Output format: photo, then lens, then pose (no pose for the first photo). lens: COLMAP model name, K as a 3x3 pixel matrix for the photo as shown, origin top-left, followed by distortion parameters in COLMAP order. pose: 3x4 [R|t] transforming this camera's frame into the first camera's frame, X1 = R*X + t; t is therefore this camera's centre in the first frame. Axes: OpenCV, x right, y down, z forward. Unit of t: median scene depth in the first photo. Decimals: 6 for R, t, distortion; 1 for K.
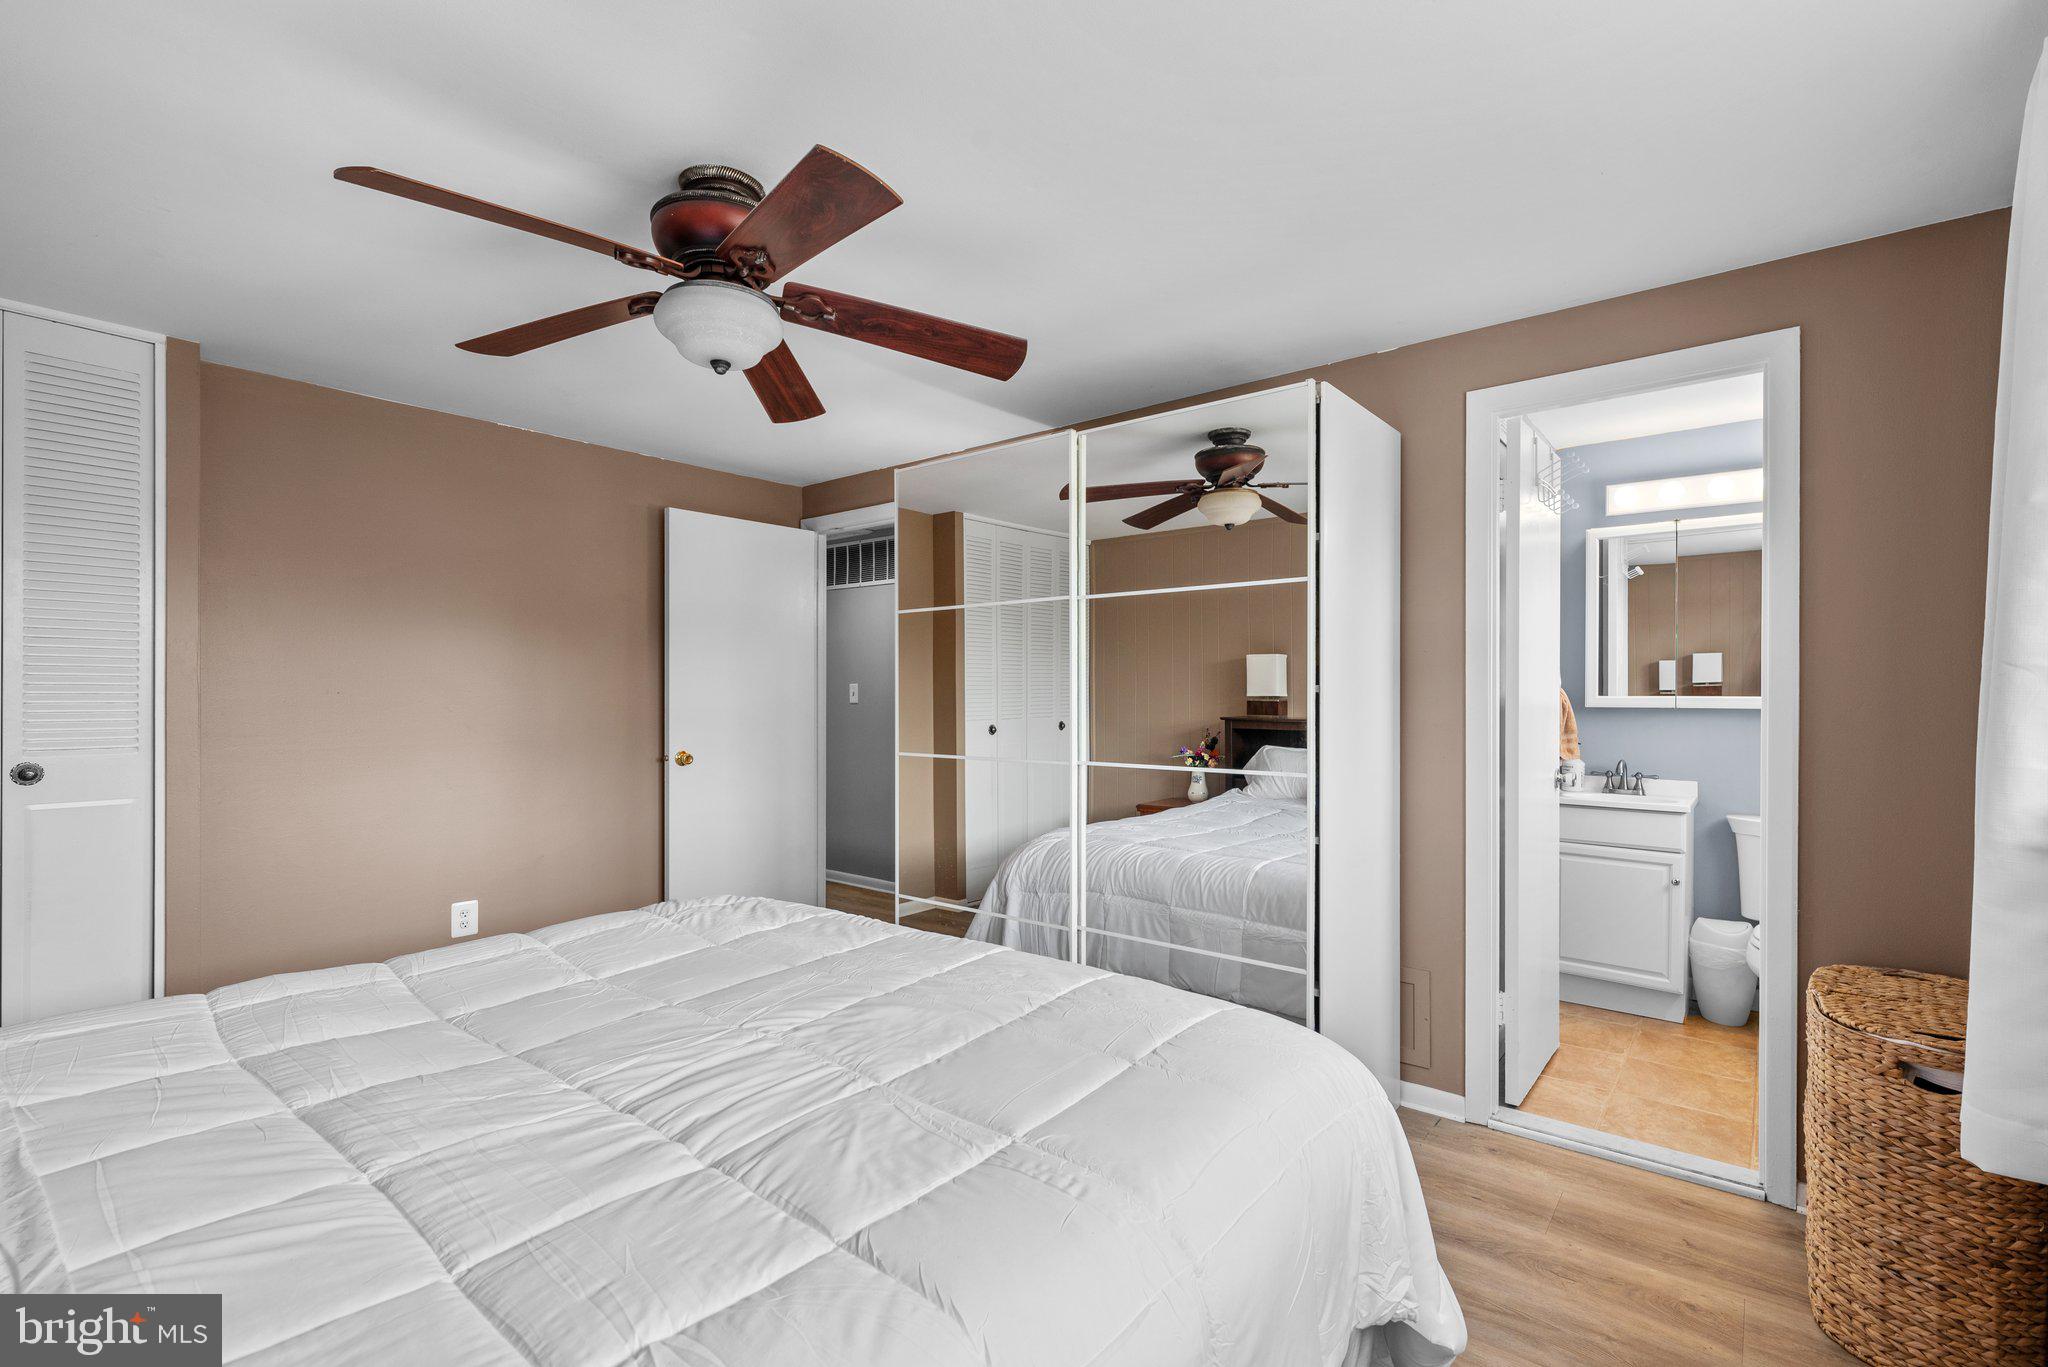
lens RADIAL K [[920.1, 0, 1029.8], [0, 920.1, 691.8], [0, 0, 1]] dist [0.000997, 0.000176]
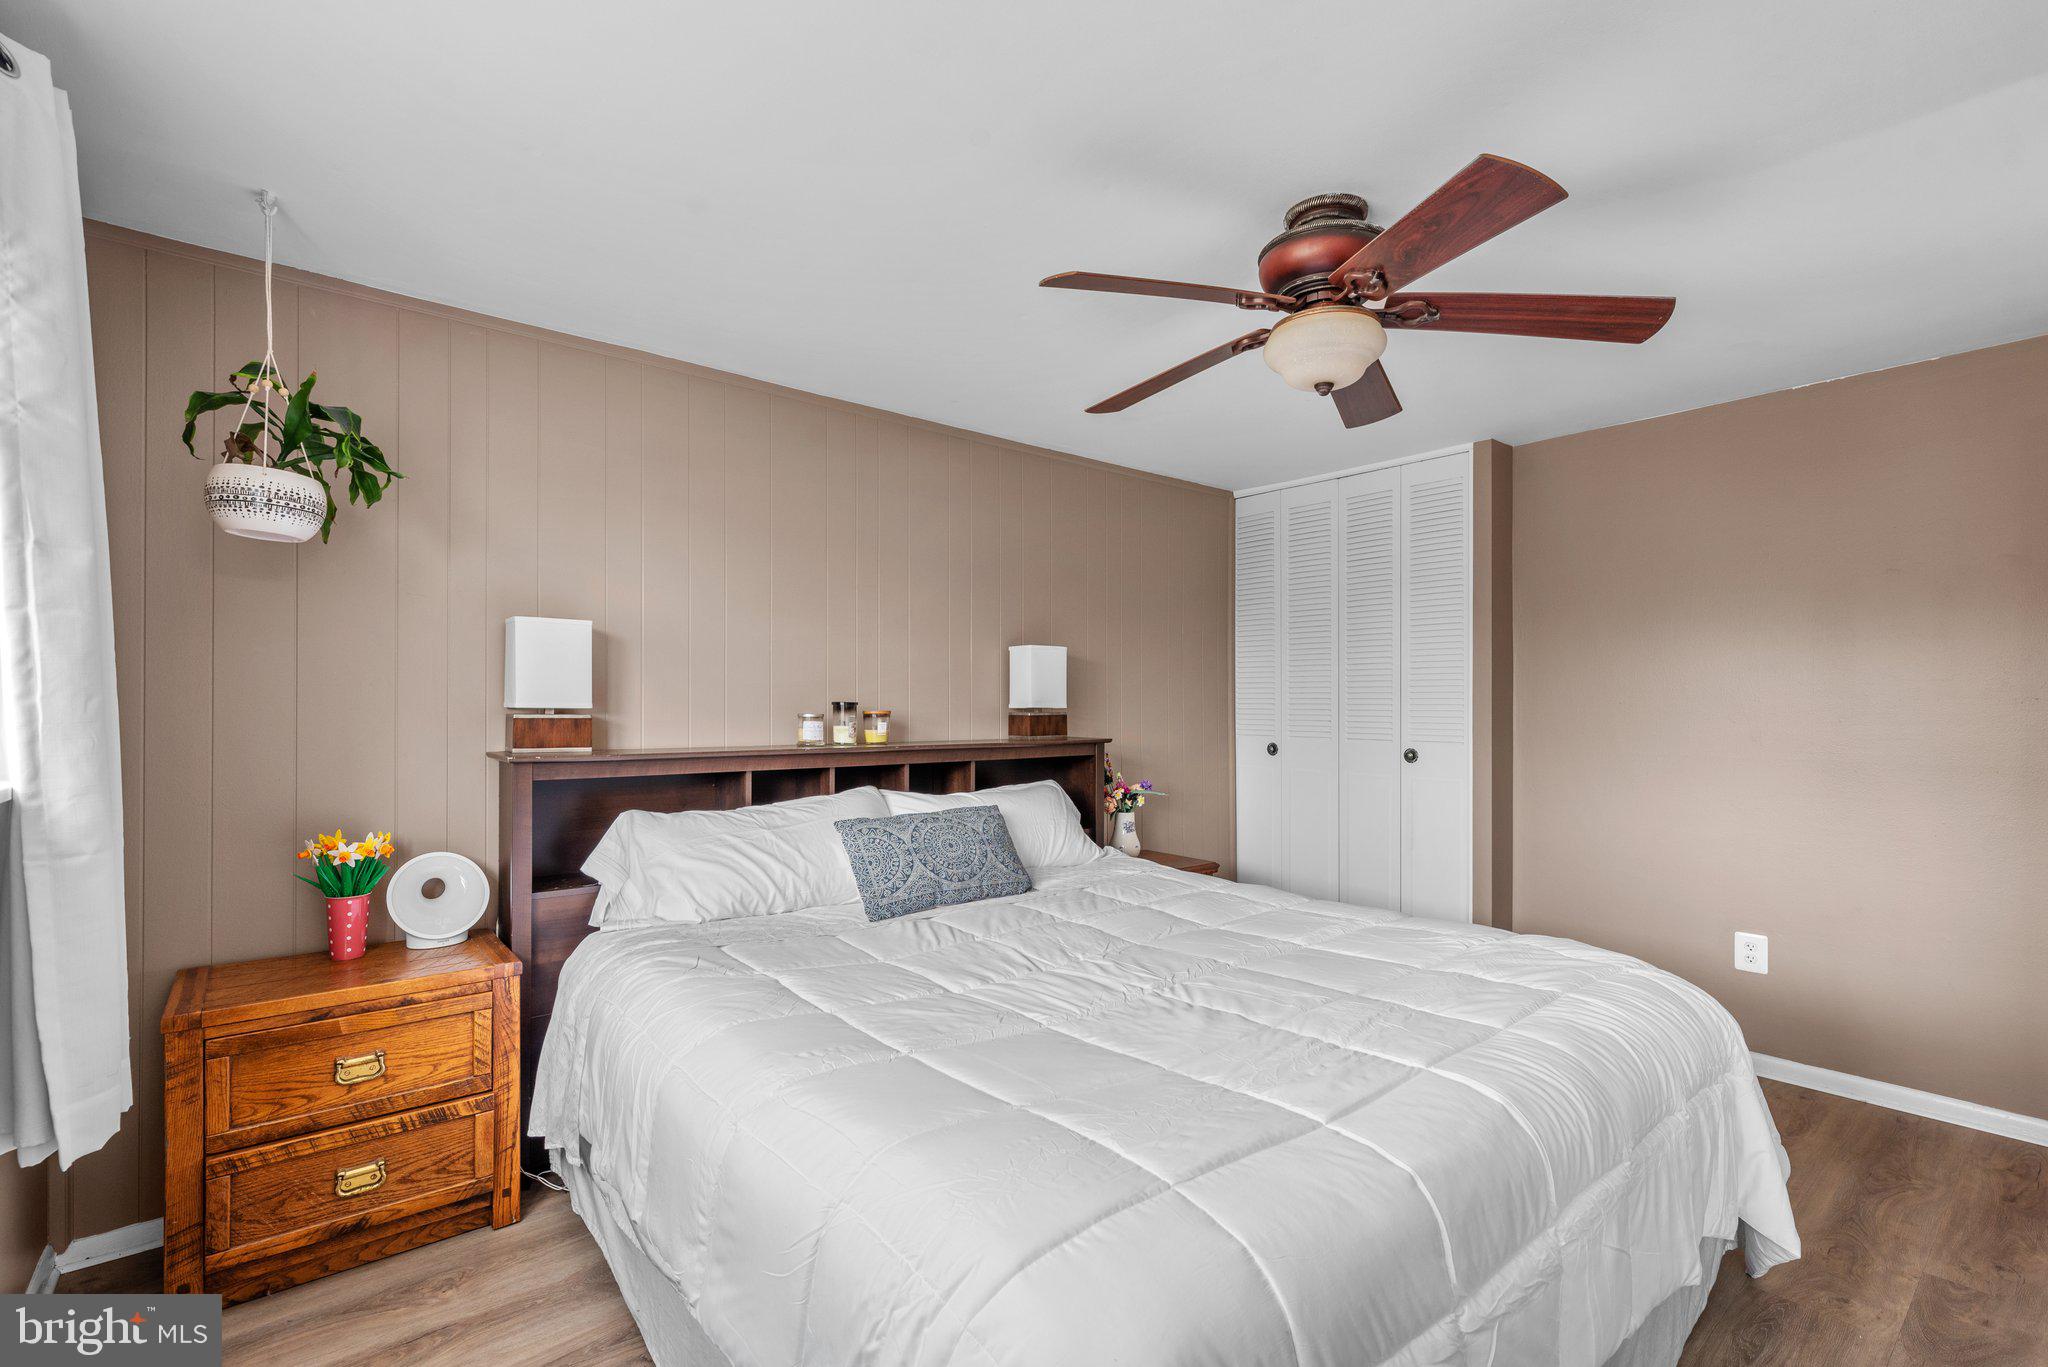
lens RADIAL K [[927.5, 0, 1030.4], [0, 927.5, 680.2], [0, 0, 1]] dist [0.004804, 0.000529]
pose [[-0.193731, -0.023869, -0.980764, 0.922417], [0.005154, 0.999665, -0.025347, 0.001718], [0.981041, -0.009966, -0.193543, 1.071107]]
